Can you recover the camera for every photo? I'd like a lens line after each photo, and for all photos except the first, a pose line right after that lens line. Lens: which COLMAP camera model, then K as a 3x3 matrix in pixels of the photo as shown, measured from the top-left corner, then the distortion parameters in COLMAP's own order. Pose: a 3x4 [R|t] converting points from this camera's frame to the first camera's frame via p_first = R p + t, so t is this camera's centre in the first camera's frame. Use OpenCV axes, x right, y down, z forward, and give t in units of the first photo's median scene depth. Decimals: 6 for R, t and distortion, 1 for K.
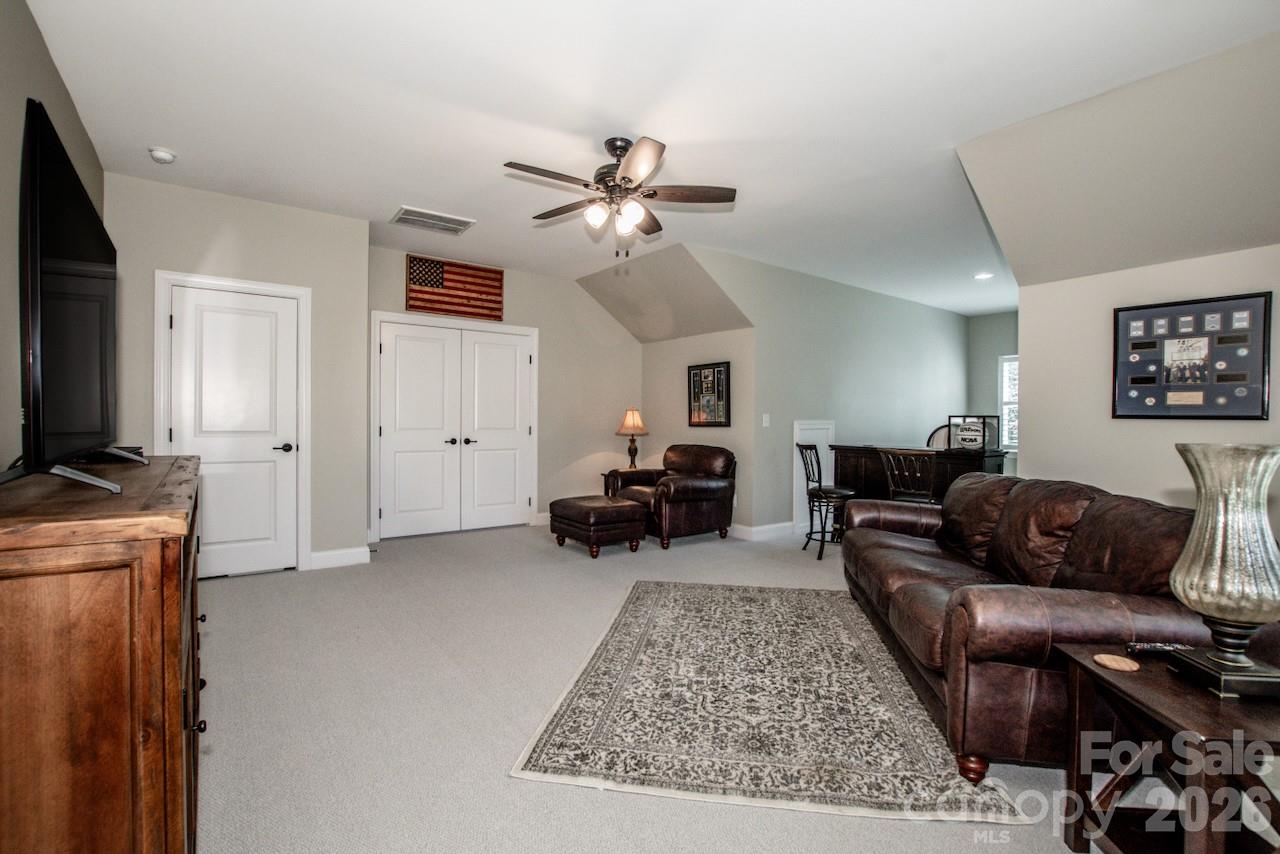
lens RADIAL K [[590.4, 0, 629.8], [0, 590.4, 427.5], [0, 0, 1]] dist [-0.034408, 0.004746]
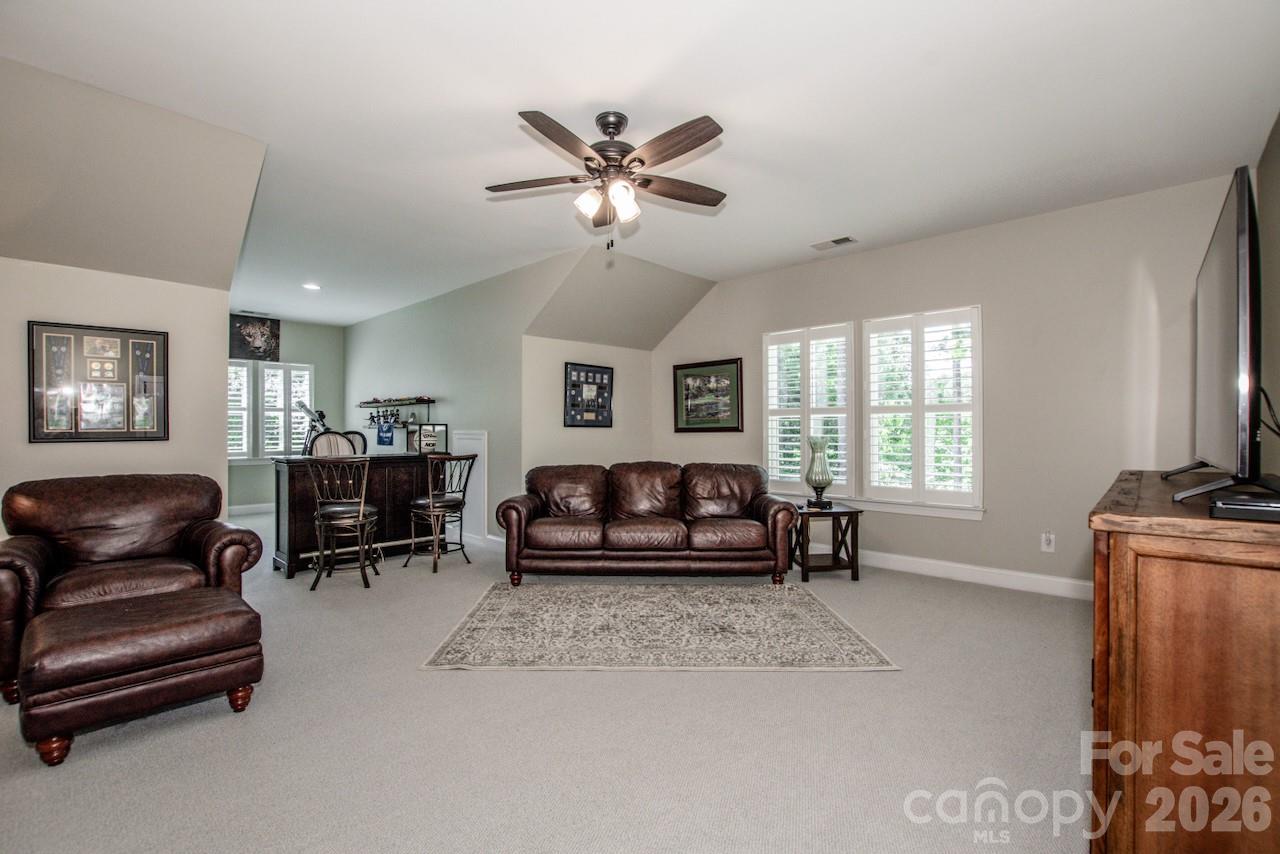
lens RADIAL K [[590.4, 0, 630.7], [0, 590.4, 428.2], [0, 0, 1]] dist [-0.034408, 0.004746]
pose [[-0.205710, -0.002309, 0.978610, -0.963484], [0.012970, 0.999903, 0.005086, -0.019255], [-0.978527, 0.013738, -0.205660, 1.256401]]
